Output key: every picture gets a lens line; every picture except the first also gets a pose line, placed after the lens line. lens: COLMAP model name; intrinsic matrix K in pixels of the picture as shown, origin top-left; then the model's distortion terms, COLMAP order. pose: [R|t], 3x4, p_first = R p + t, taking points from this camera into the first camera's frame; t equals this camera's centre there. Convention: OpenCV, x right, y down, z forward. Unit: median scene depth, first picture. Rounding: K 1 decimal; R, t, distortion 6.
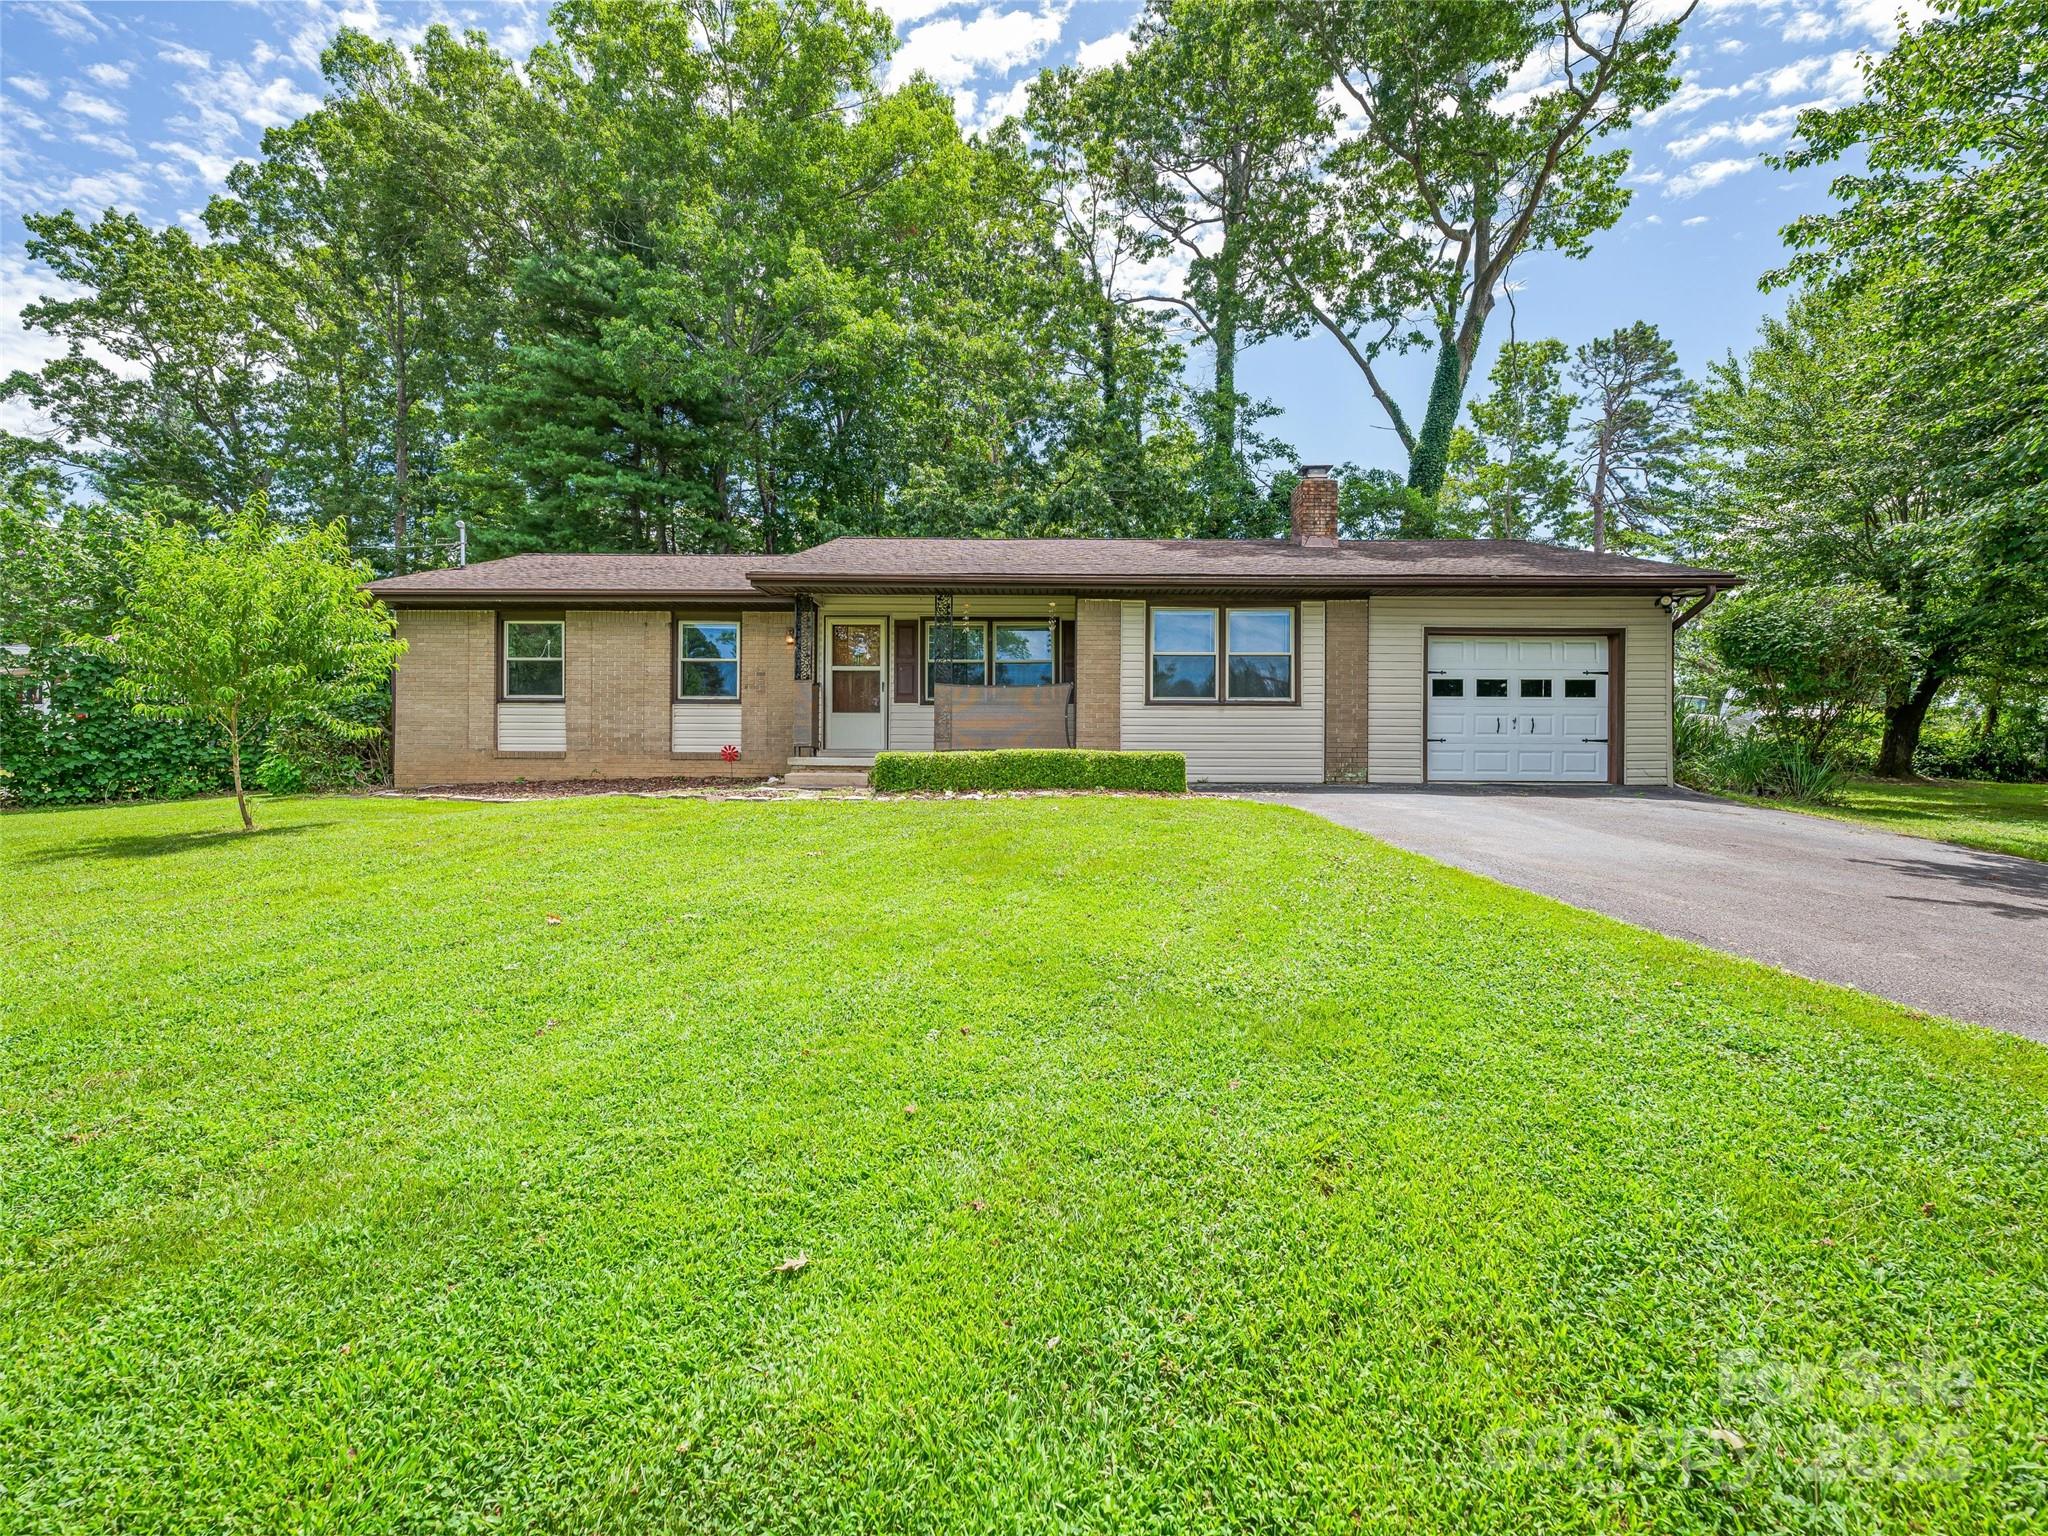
lens RADIAL K [[912.7, 0, 1022.2], [0, 912.7, 767.2], [0, 0, 1]] dist [-0.001439, 0.000236]
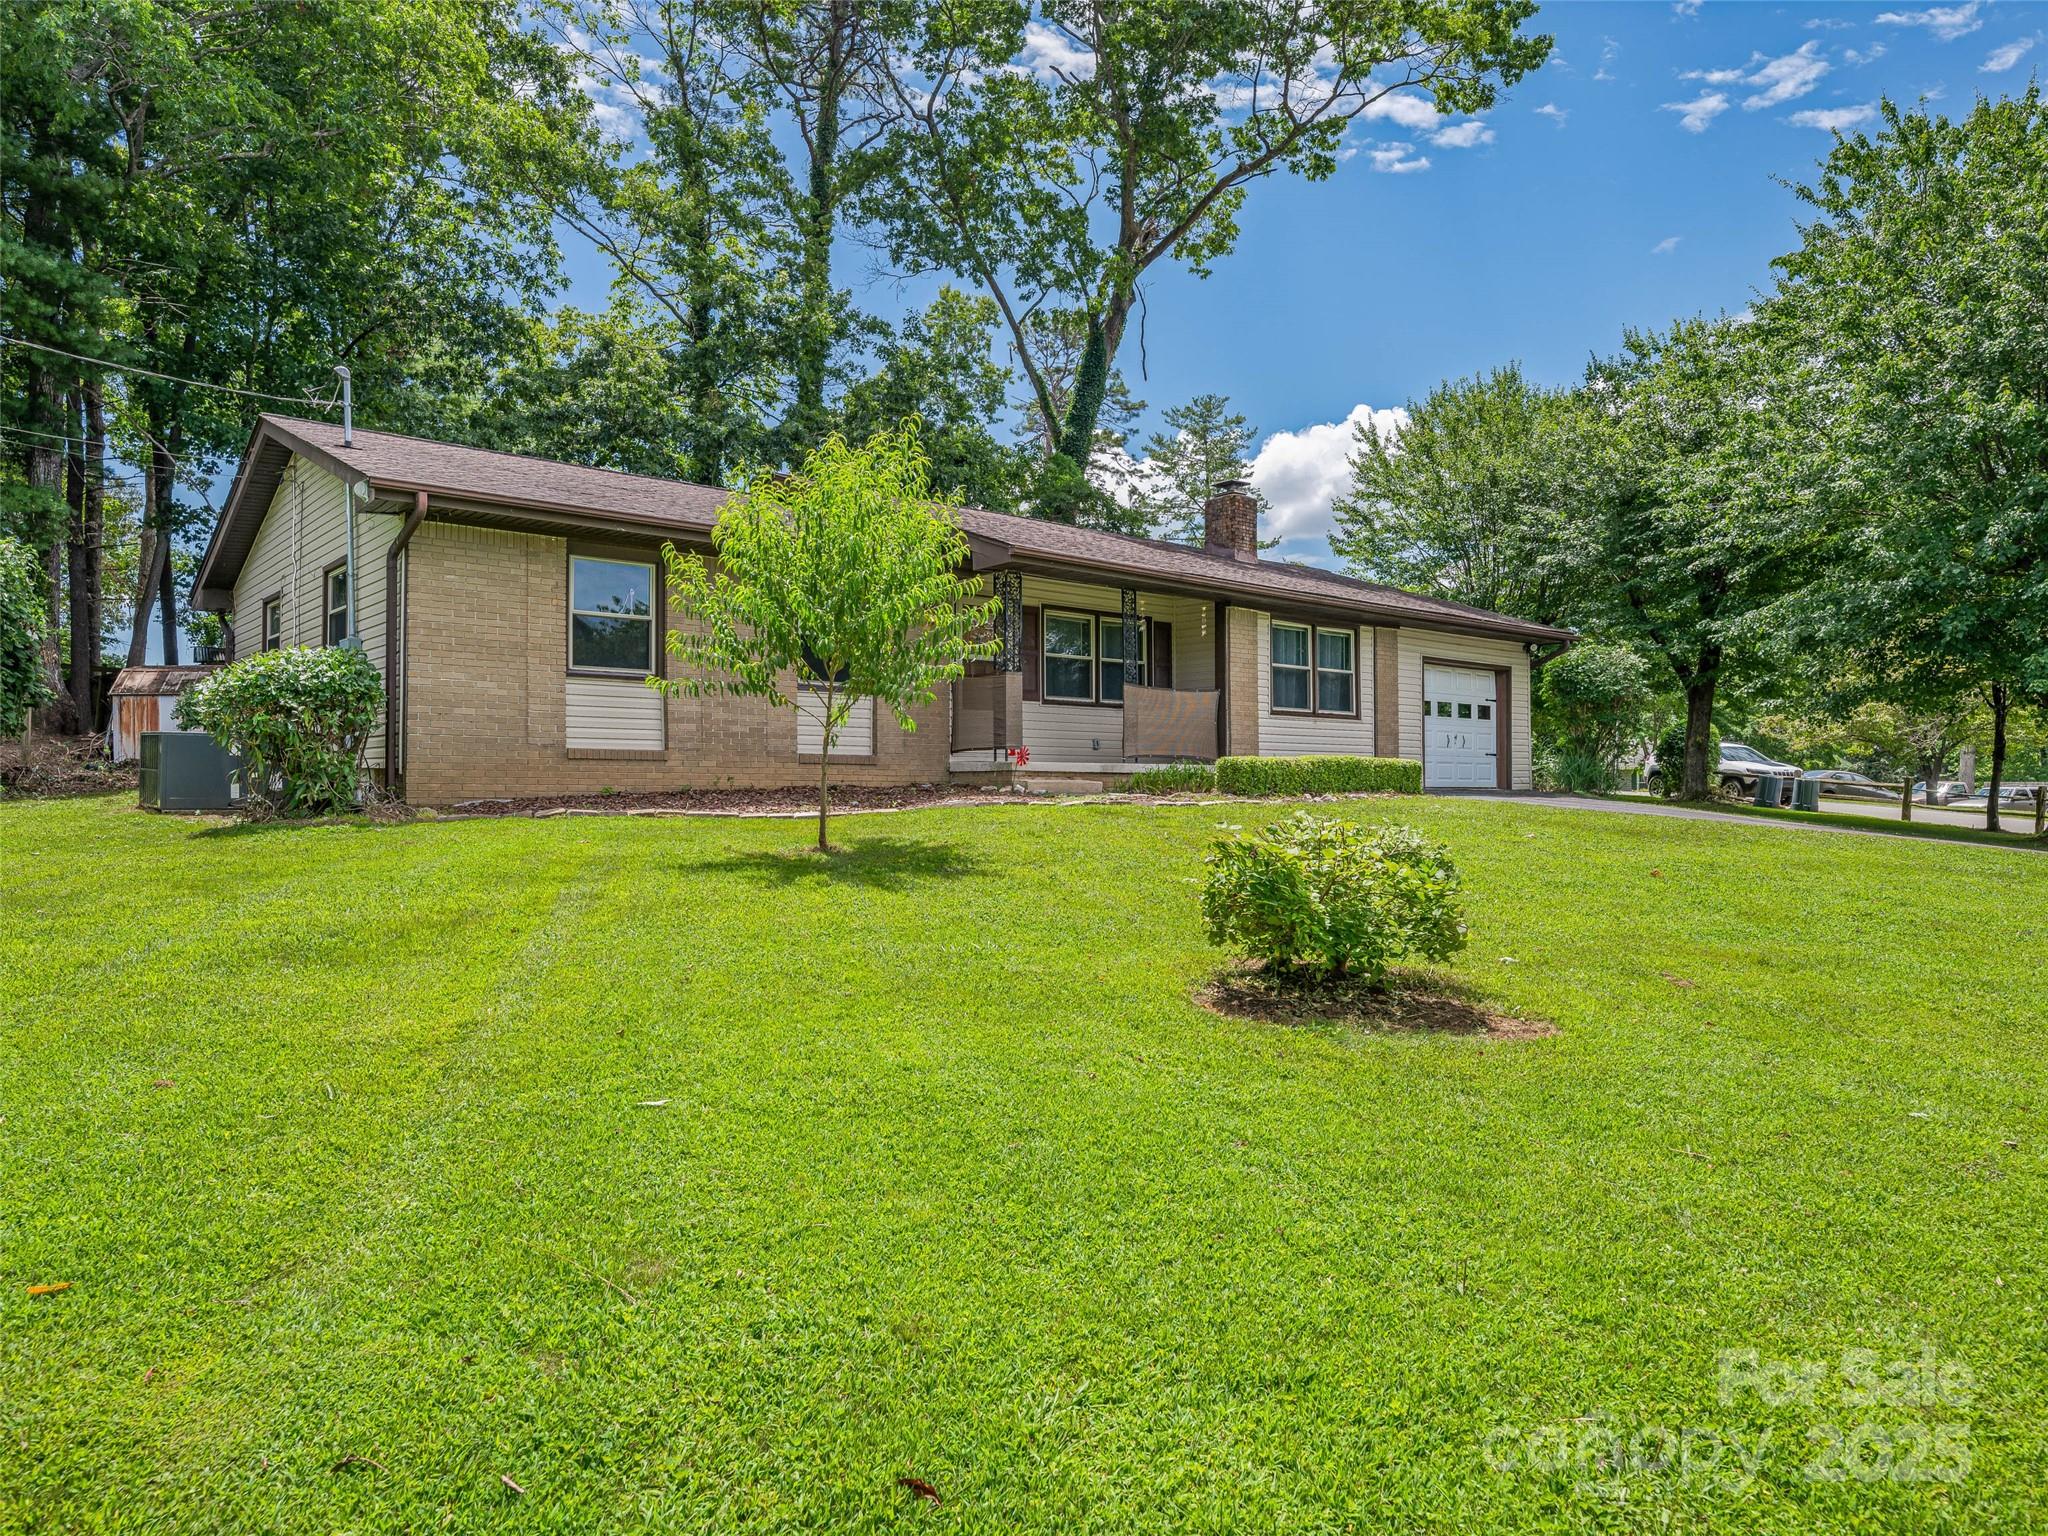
lens RADIAL K [[1314.0, 0, 1023.1], [0, 1314.0, 774.4], [0, 0, 1]] dist [0.006097, -0.000602]
pose [[0.752838, 0.003154, 0.658198, -0.479220], [0.001012, 0.999982, -0.005949, 0.003731], [-0.658205, 0.005144, 0.752821, 0.029877]]
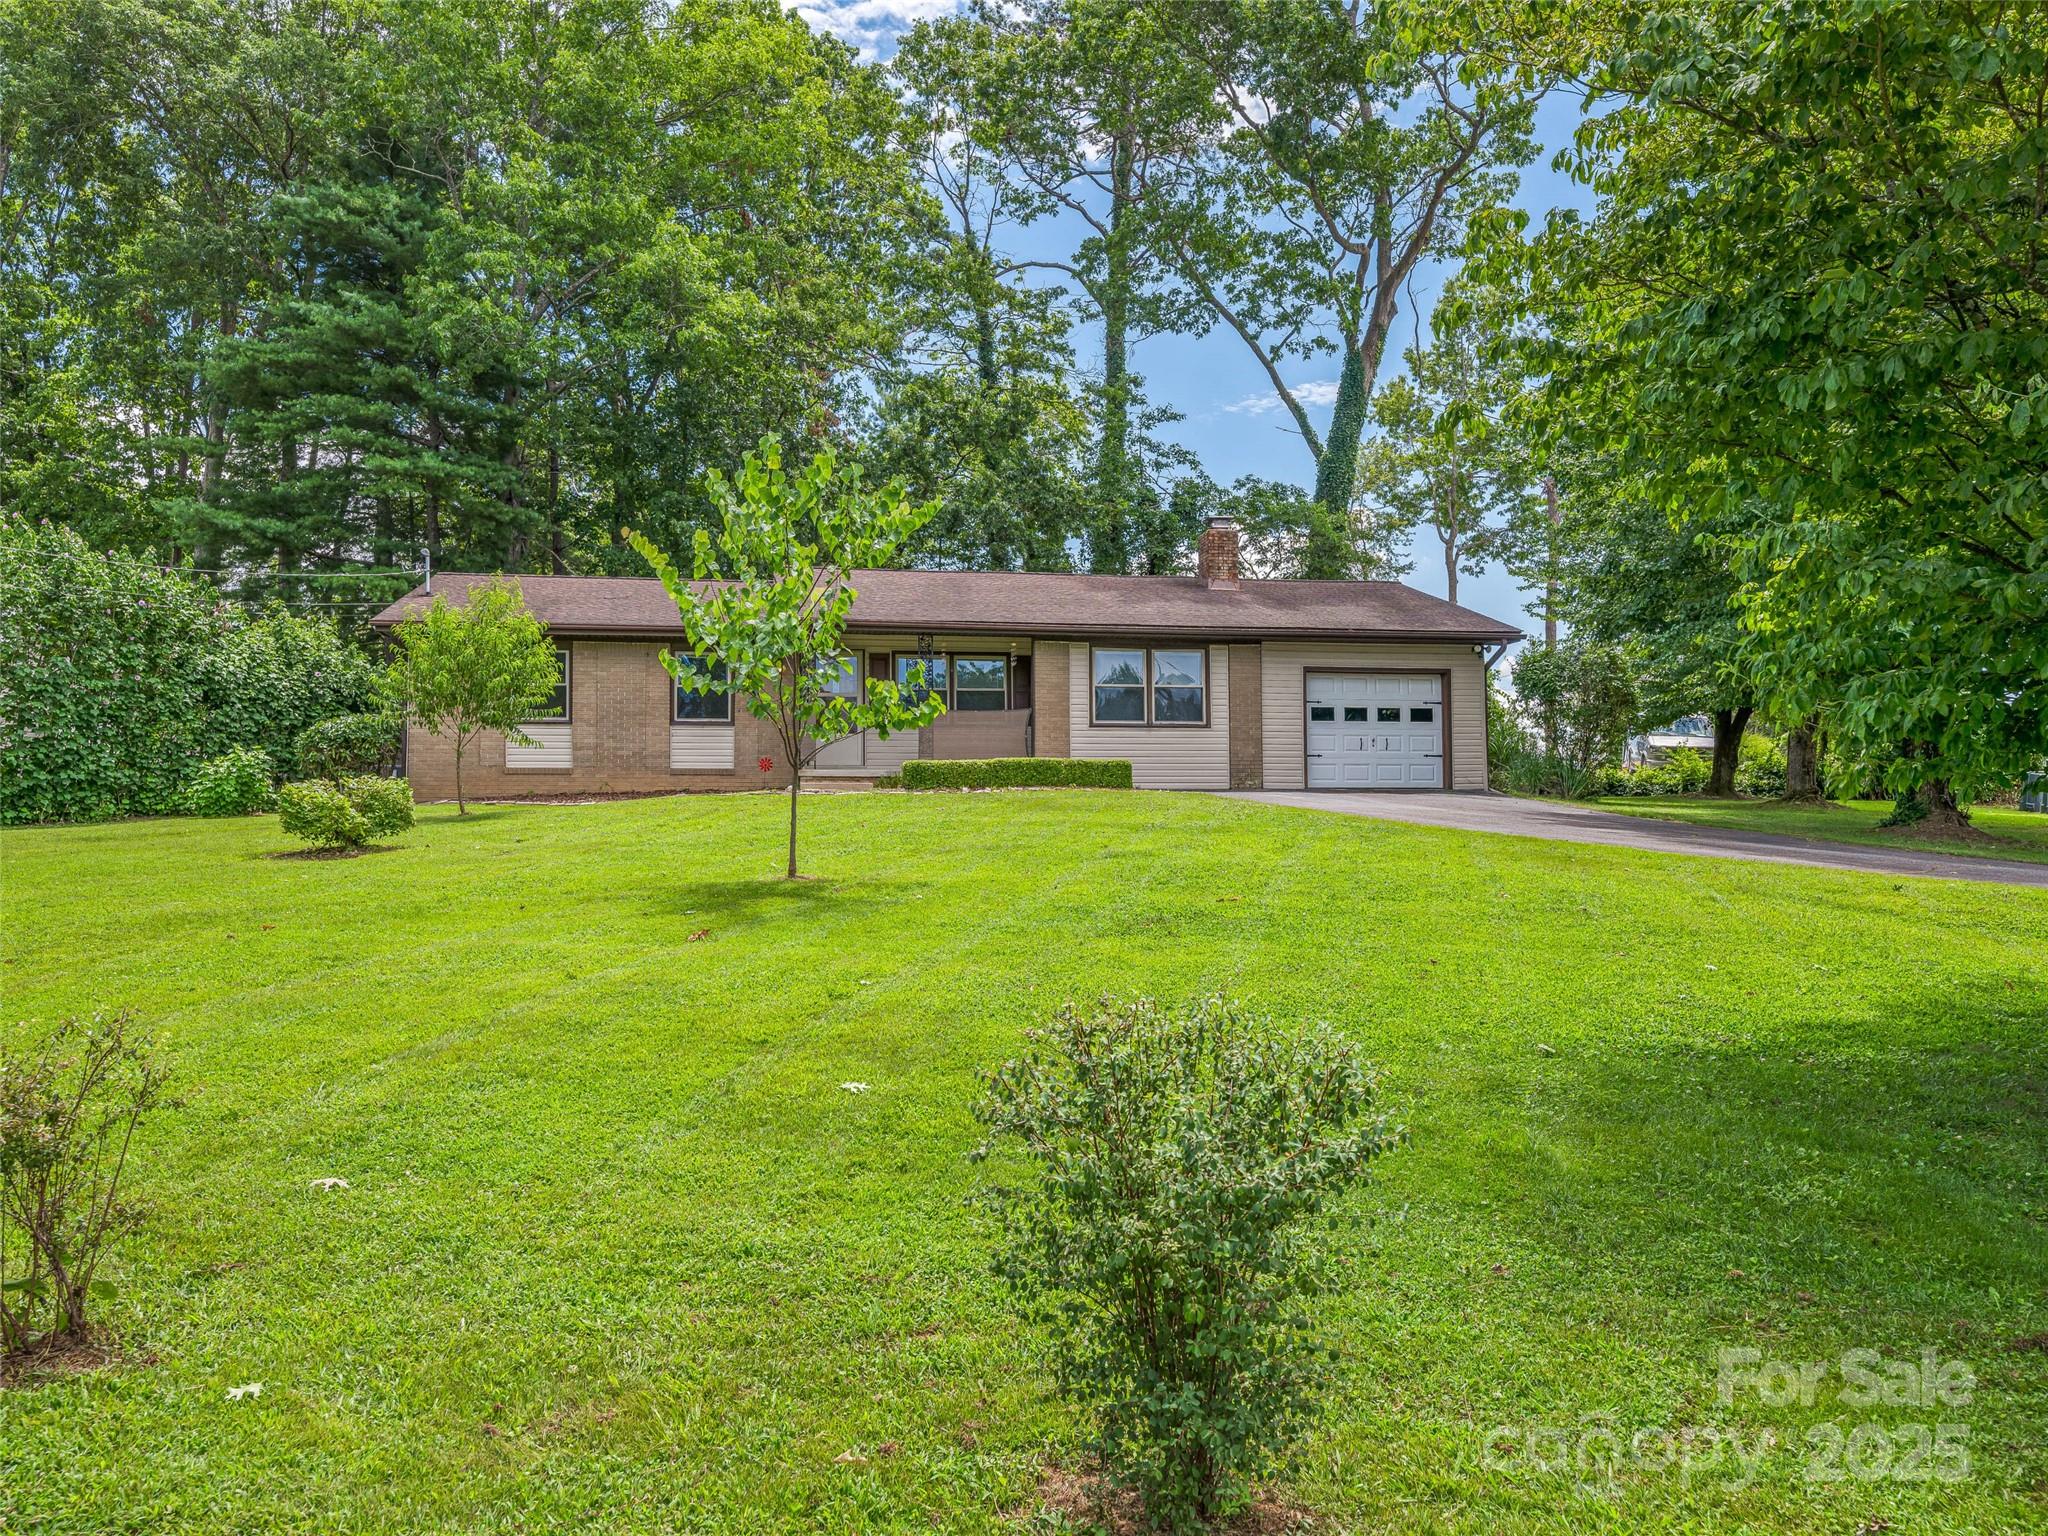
lens RADIAL K [[1435.0, 0, 1023.7], [0, 1435.0, 764.6], [0, 0, 1]] dist [0.008328, 0.001234]
pose [[0.985306, -0.001398, 0.170791, -0.129051], [0.010203, 0.998662, -0.050691, 0.036465], [-0.170492, 0.051688, 0.984002, -0.404780]]
